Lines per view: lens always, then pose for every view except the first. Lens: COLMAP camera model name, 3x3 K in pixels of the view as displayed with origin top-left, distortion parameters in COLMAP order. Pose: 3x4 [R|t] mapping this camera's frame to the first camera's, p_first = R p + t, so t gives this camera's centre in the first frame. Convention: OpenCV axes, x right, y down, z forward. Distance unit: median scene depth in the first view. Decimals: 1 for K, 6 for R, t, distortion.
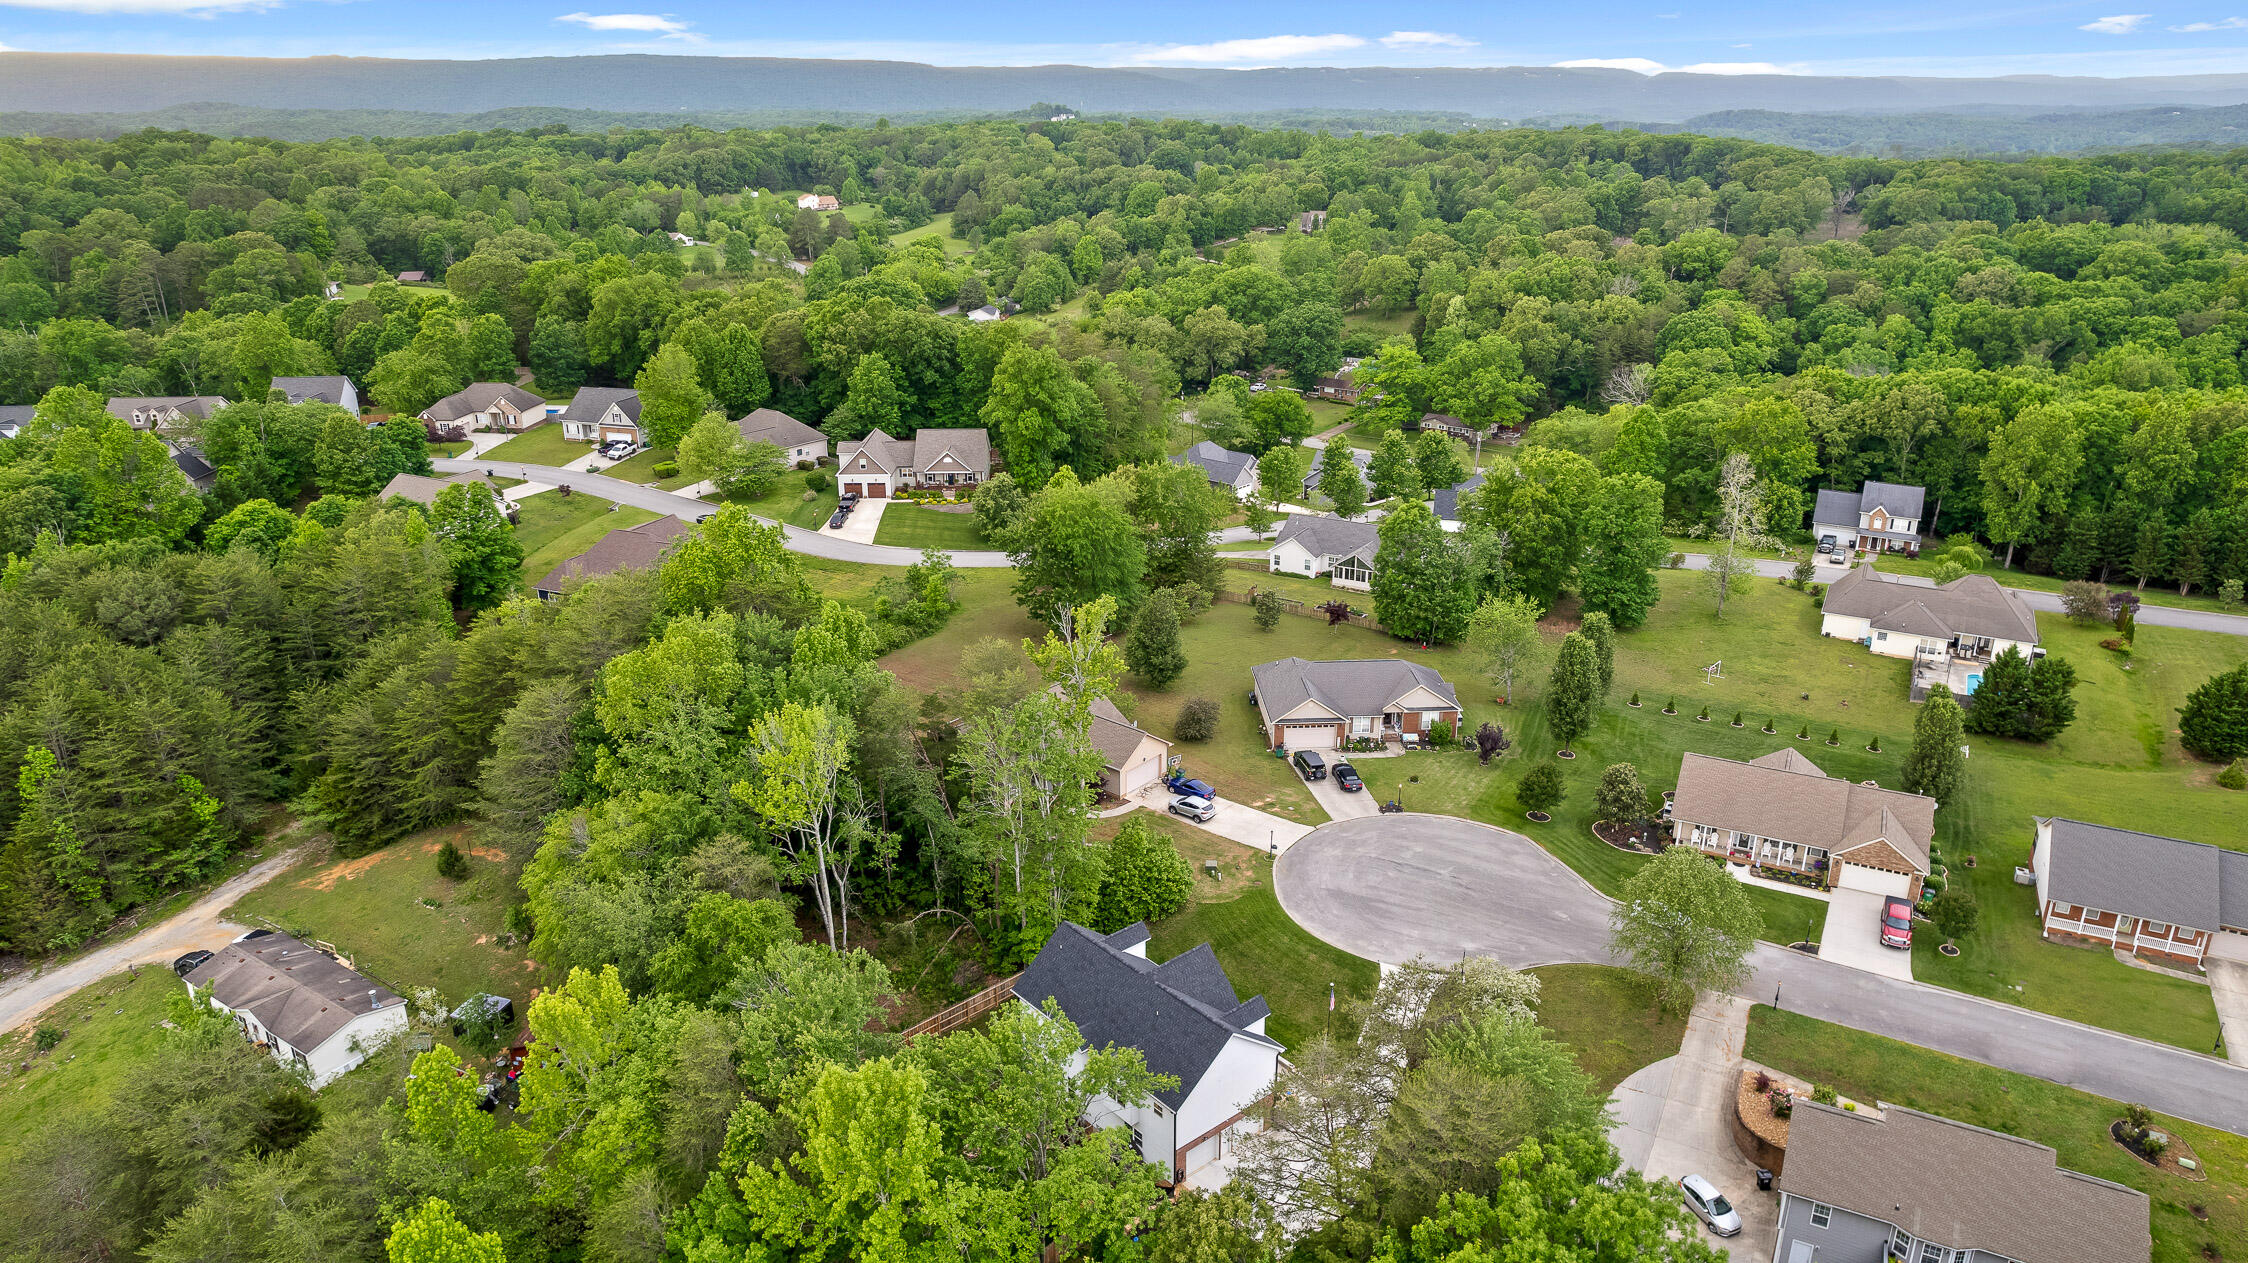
lens RADIAL K [[1441.1, 0, 1132.6], [0, 1441.1, 623.2], [0, 0, 1]] dist [-0.076927, 0.066961]
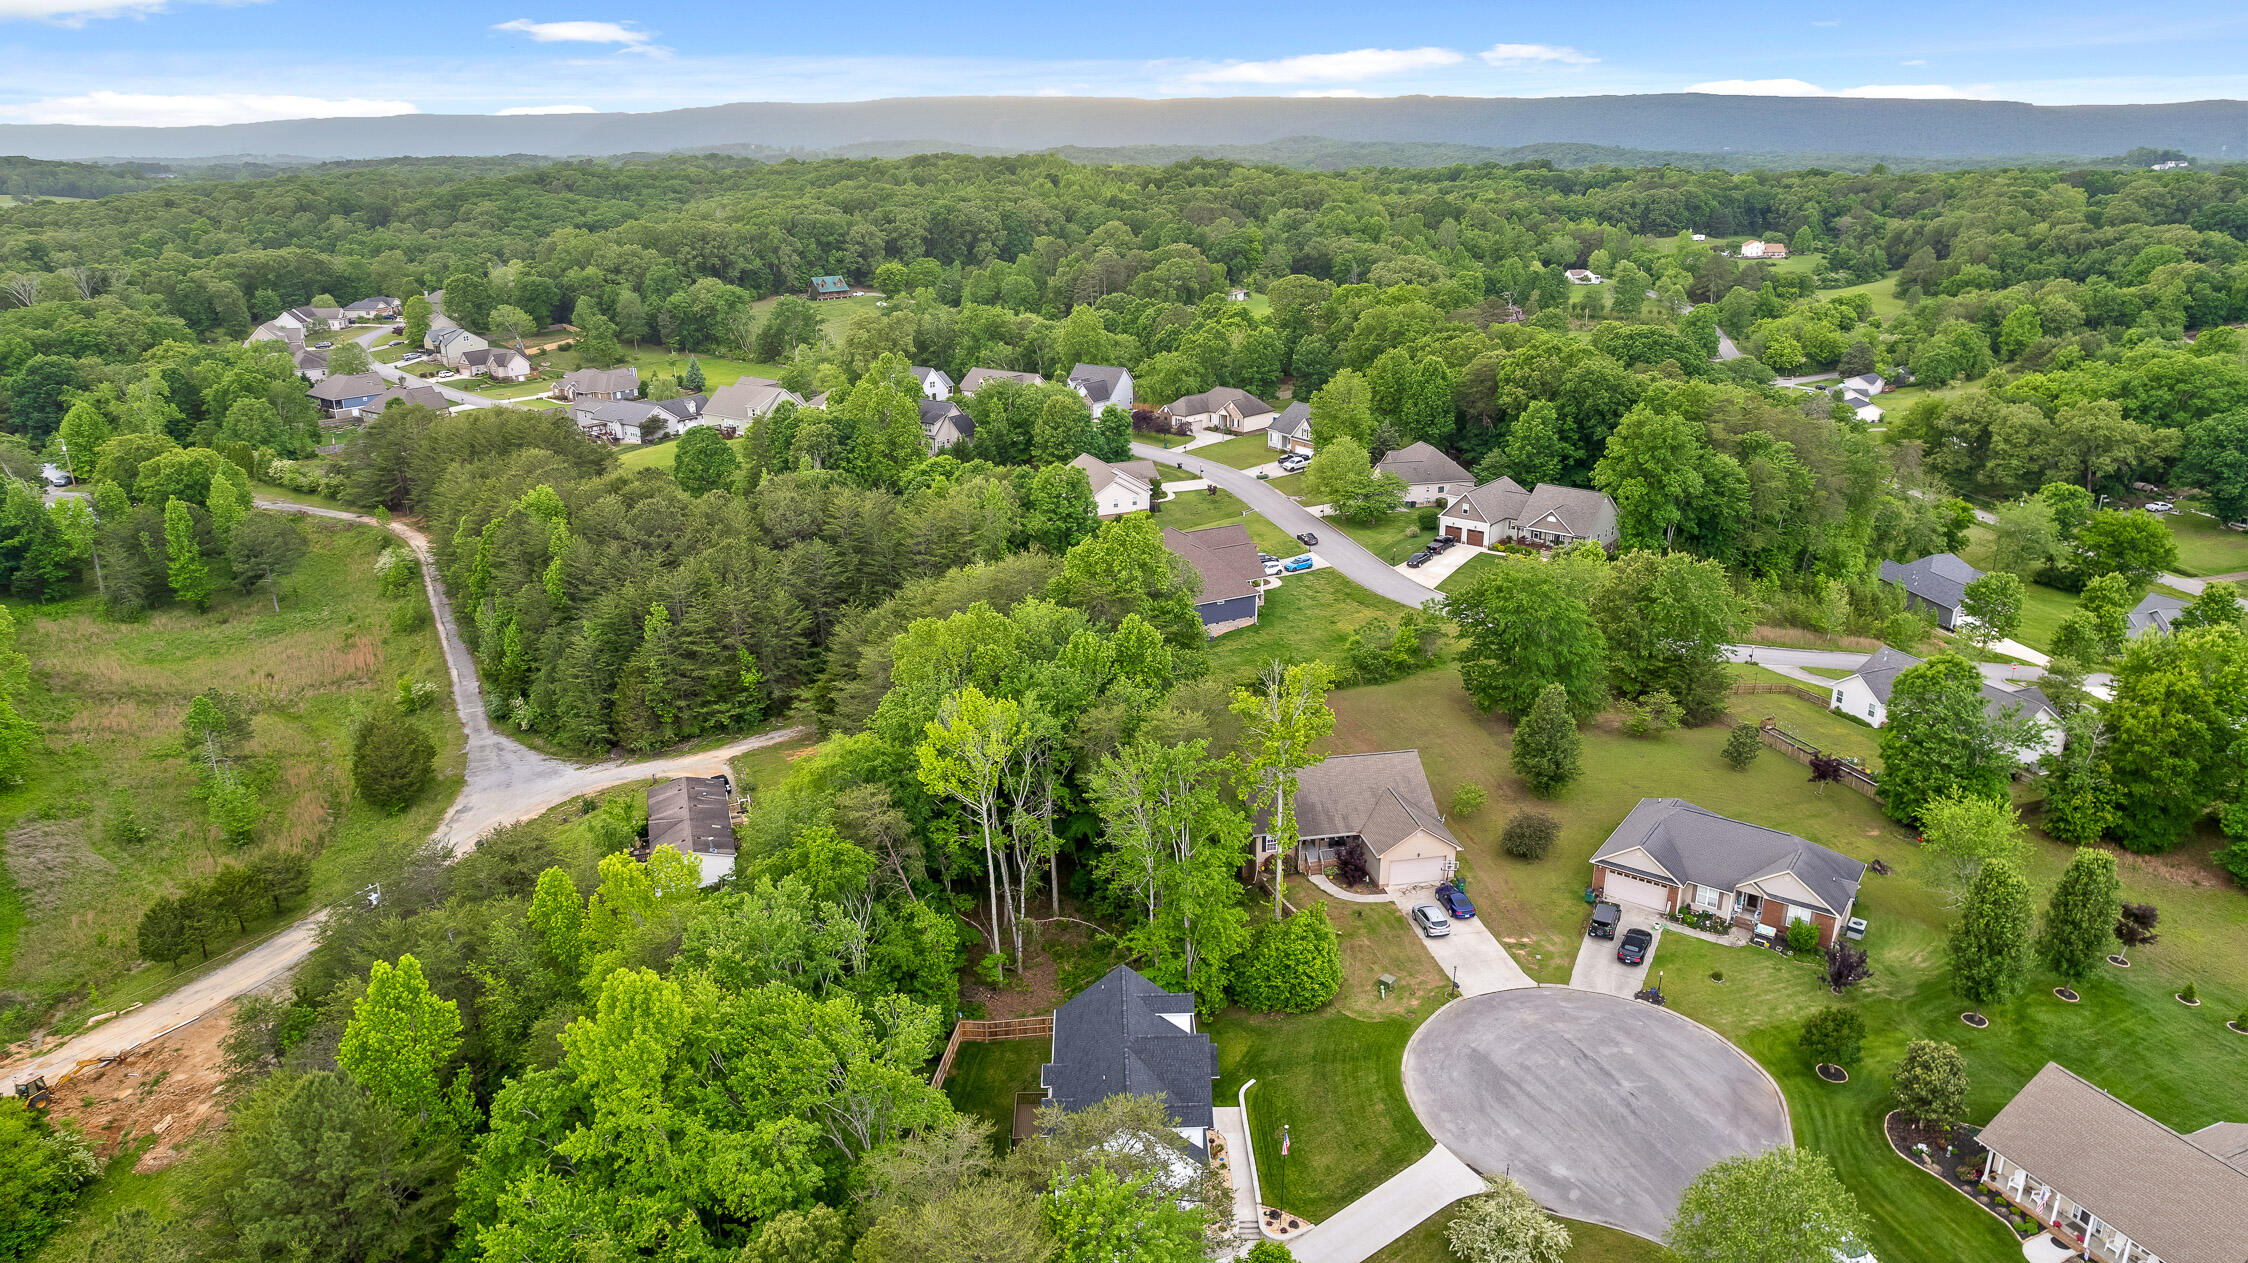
lens RADIAL K [[1441.1, 0, 1132.6], [0, 1441.1, 623.2], [0, 0, 1]] dist [-0.076927, 0.066961]
pose [[0.778440, 0.199183, -0.595280, 0.225440], [-0.213845, 0.975744, 0.046846, -0.031345], [0.590171, 0.090831, 0.802152, 0.088085]]
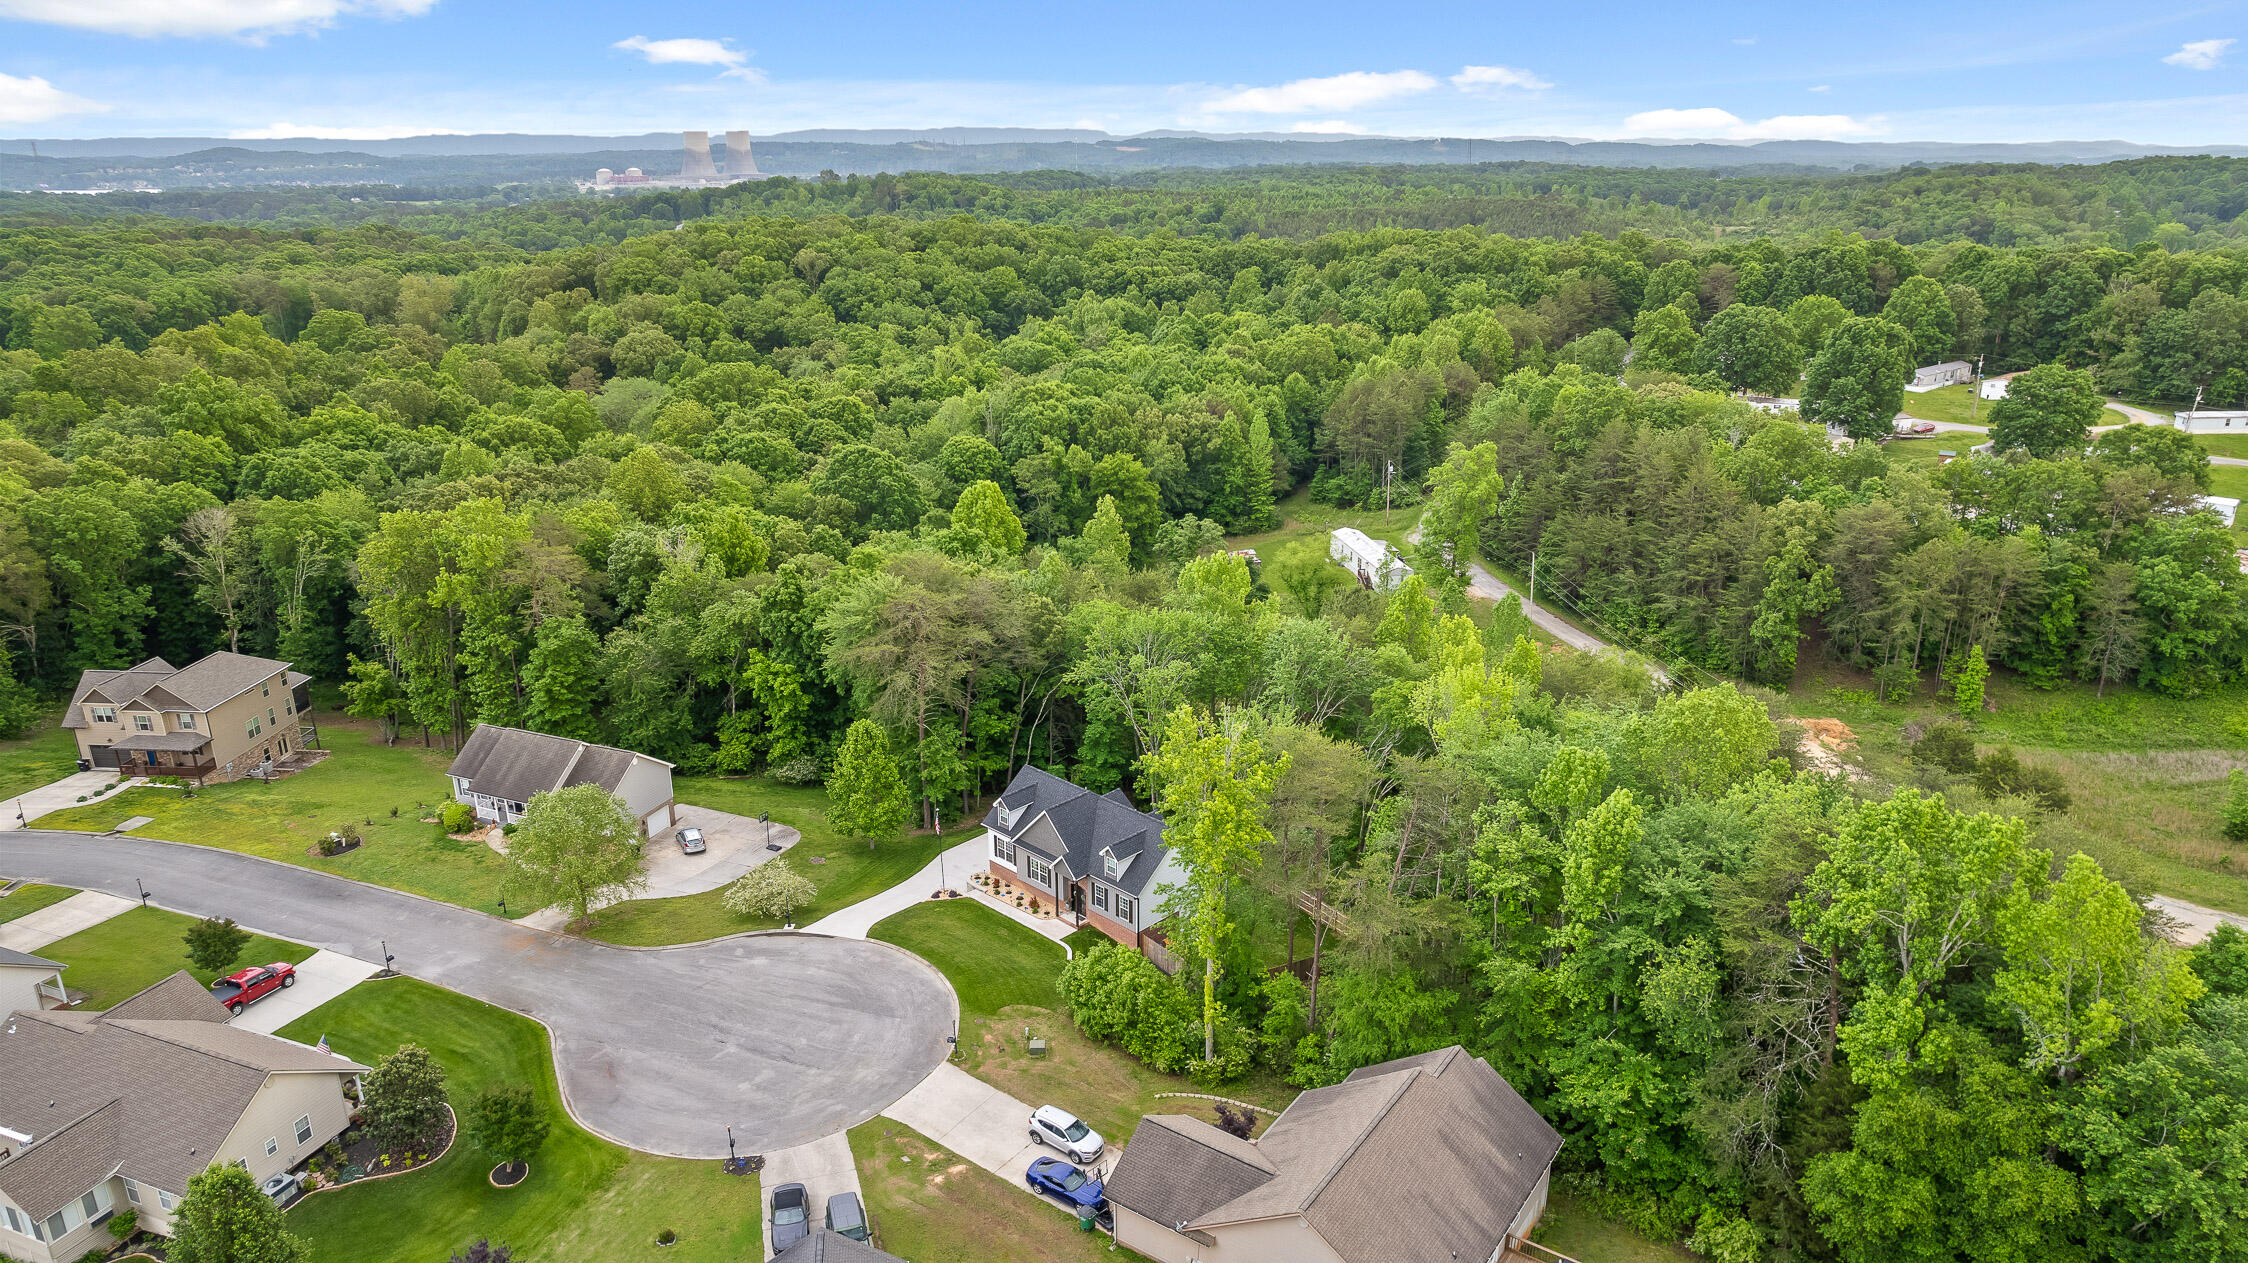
lens RADIAL K [[1441.1, 0, 1132.6], [0, 1441.1, 623.2], [0, 0, 1]] dist [-0.076927, 0.066961]
pose [[-0.995524, 0.039518, -0.085856, 0.032723], [-0.022945, 0.780162, 0.625156, -0.252364], [0.091687, 0.624328, -0.775763, 0.774336]]
